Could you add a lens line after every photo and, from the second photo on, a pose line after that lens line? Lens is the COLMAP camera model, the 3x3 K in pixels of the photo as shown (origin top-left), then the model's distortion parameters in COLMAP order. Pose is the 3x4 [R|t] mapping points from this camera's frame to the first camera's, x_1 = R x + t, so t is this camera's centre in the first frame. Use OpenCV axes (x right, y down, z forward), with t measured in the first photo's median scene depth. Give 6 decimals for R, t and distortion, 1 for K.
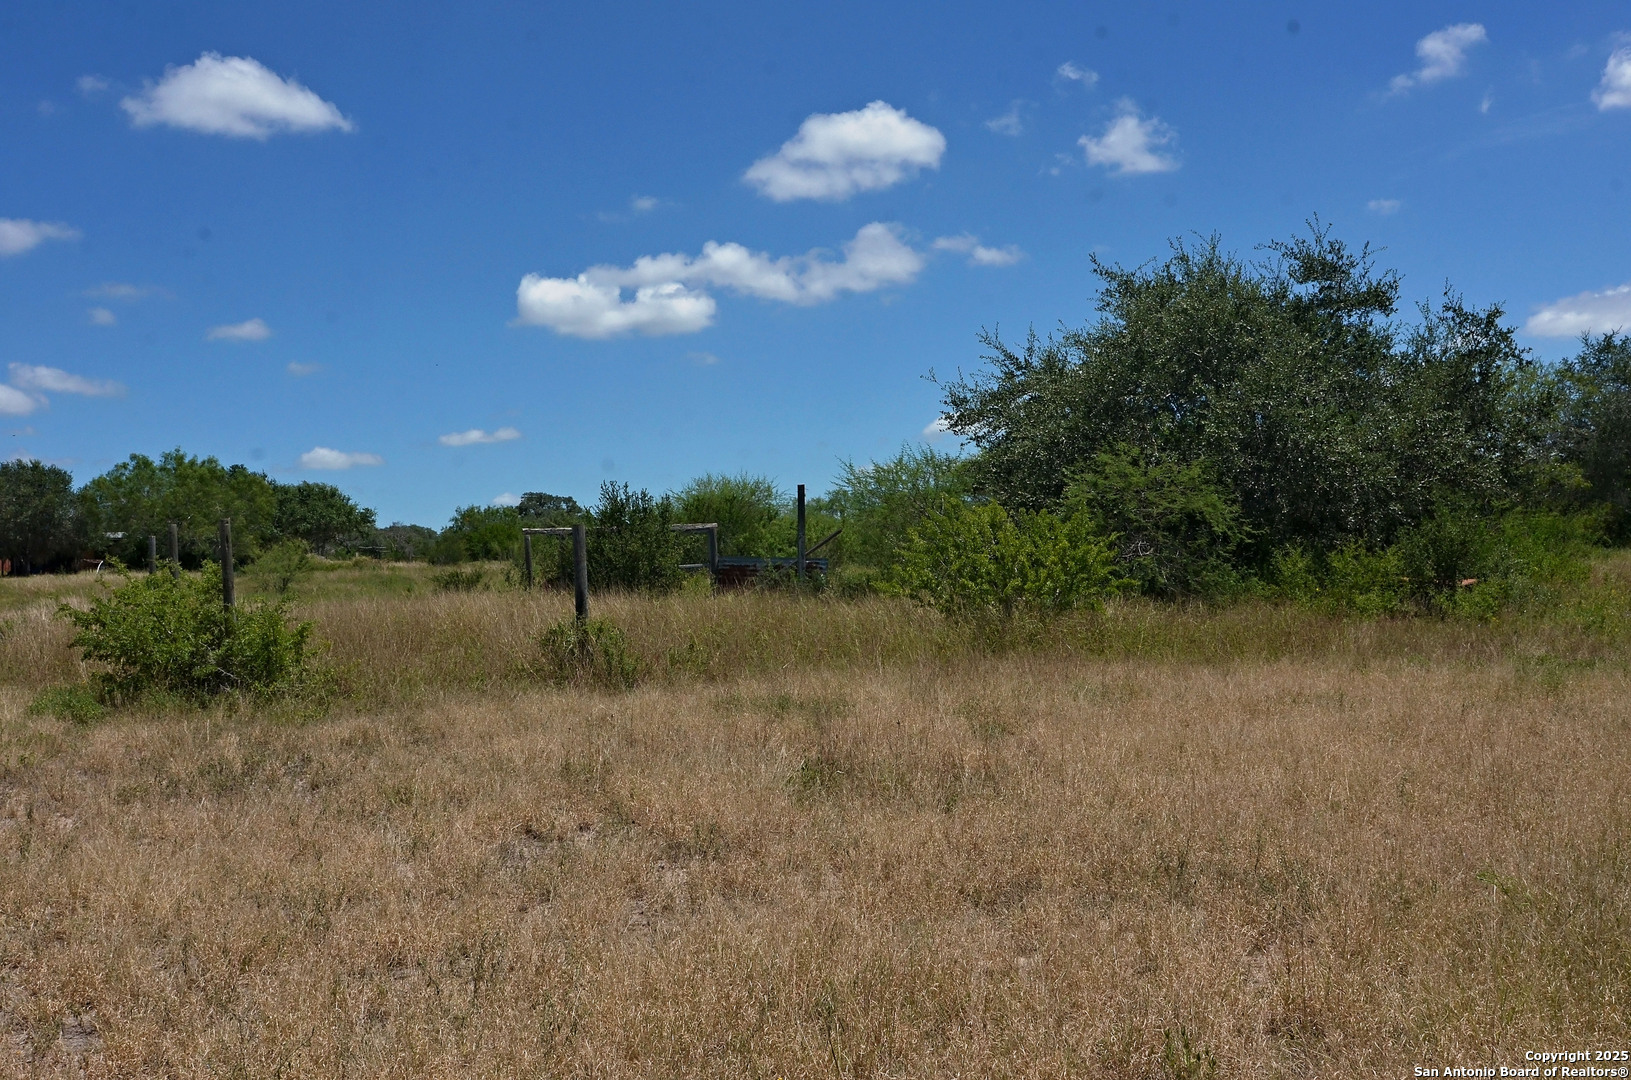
lens RADIAL K [[1593.7, 0, 815.5], [0, 1593.7, 540.0], [0, 0, 1]] dist [0.001748, 0.004300]
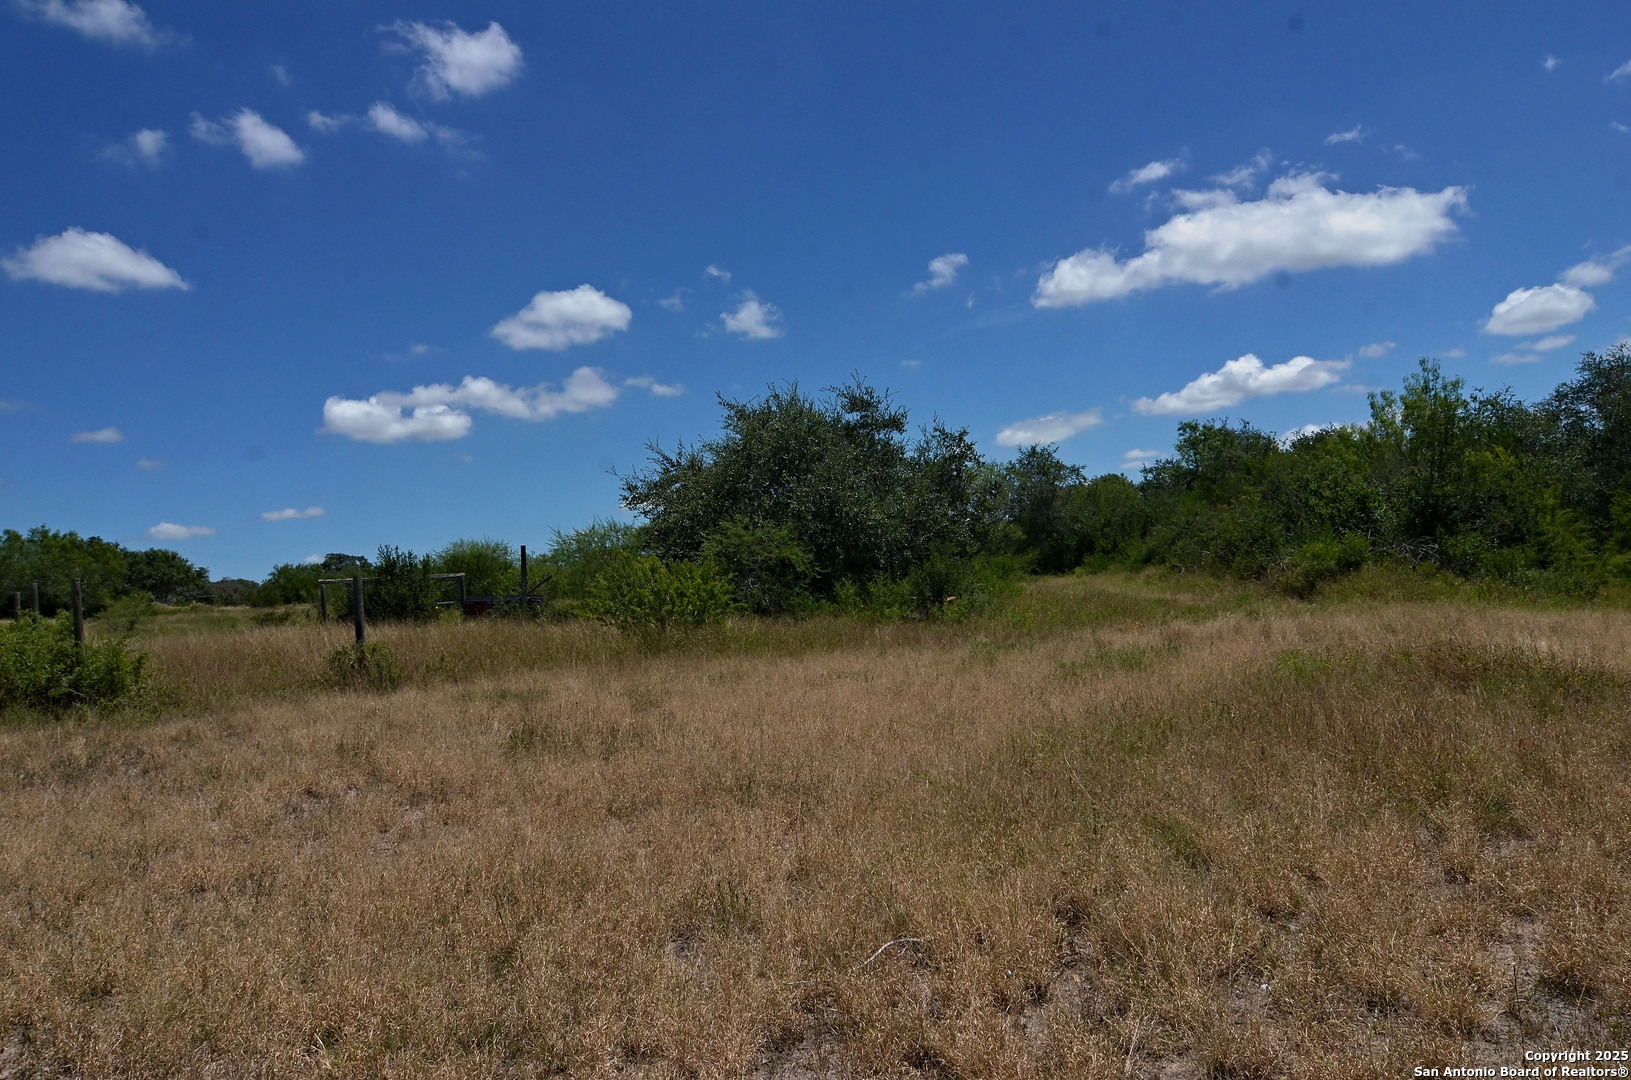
lens RADIAL K [[1067.8, 0, 815.5], [0, 1067.8, 540.0], [0, 0, 1]] dist [0.001151, -0.016279]
pose [[0.969717, -0.015299, 0.243753, 0.011421], [0.024255, 0.999135, -0.033786, 0.000148], [-0.243025, 0.038675, 0.969249, -0.016644]]
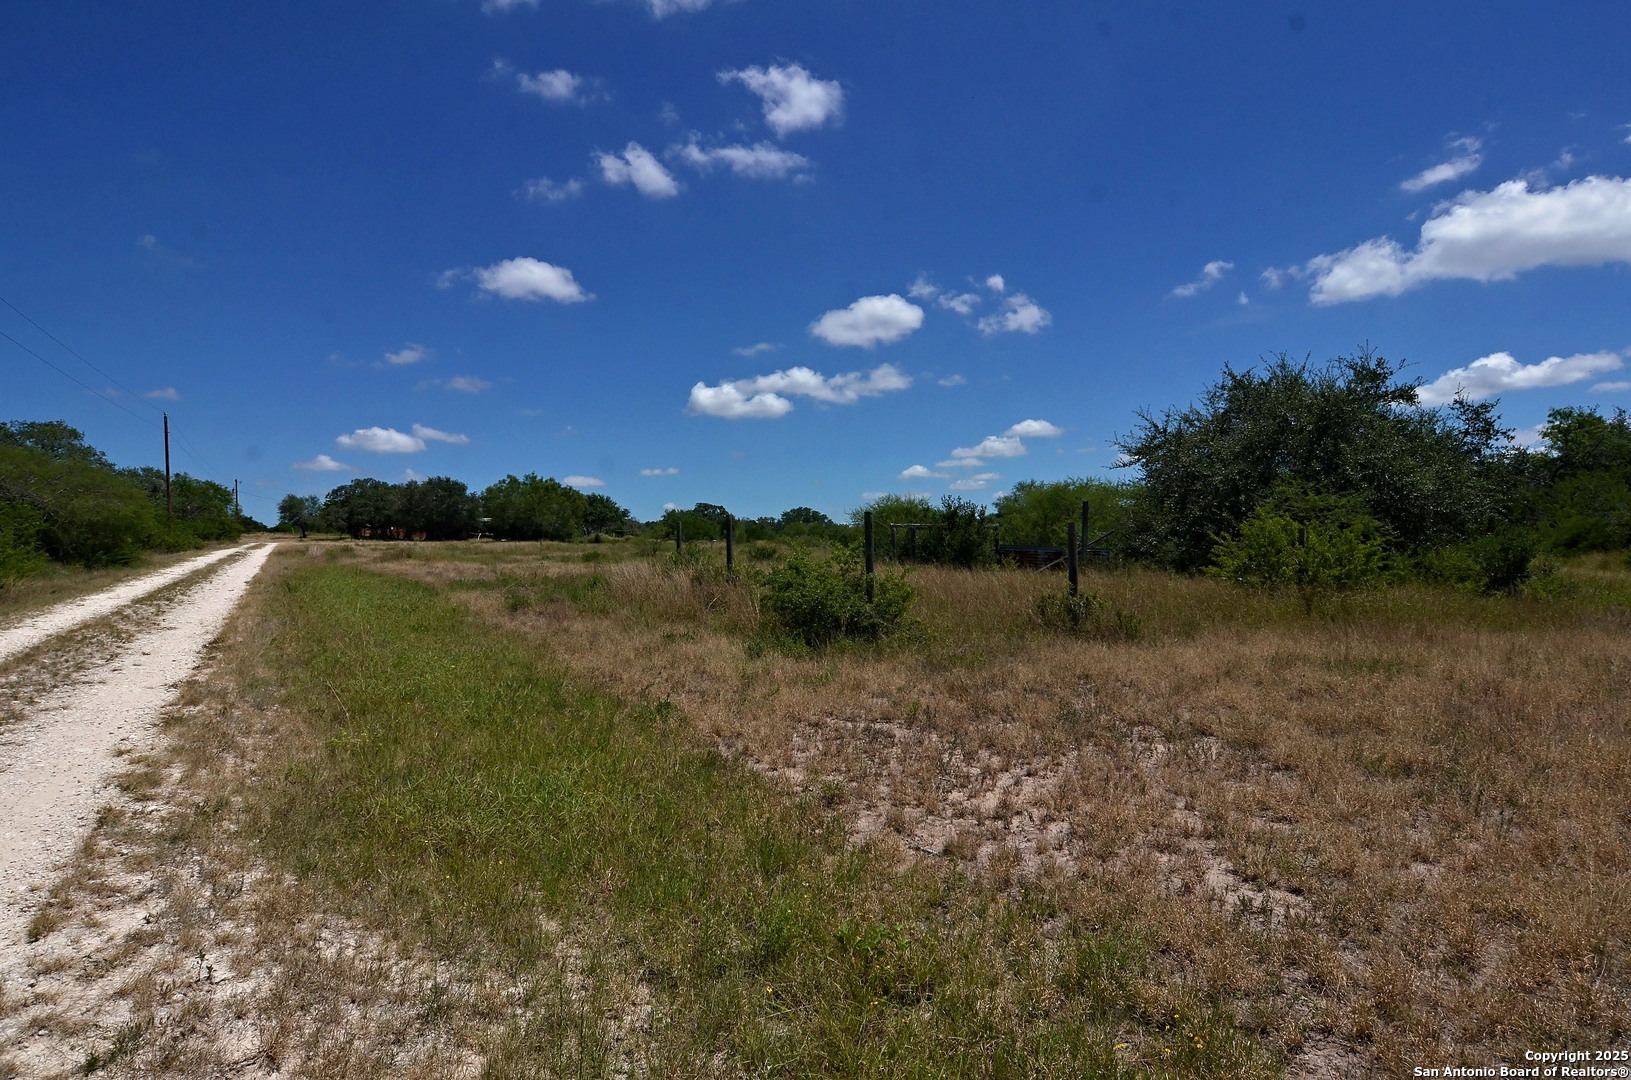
lens RADIAL K [[845.9, 0, 810.9], [0, 845.9, 601.7], [0, 0, 1]] dist [-0.003084, -0.000148]
pose [[0.999509, 0.030570, -0.006888, -0.229320], [-0.029916, 0.996297, 0.080604, 0.004005], [0.009326, -0.080358, 0.996722, 0.139793]]
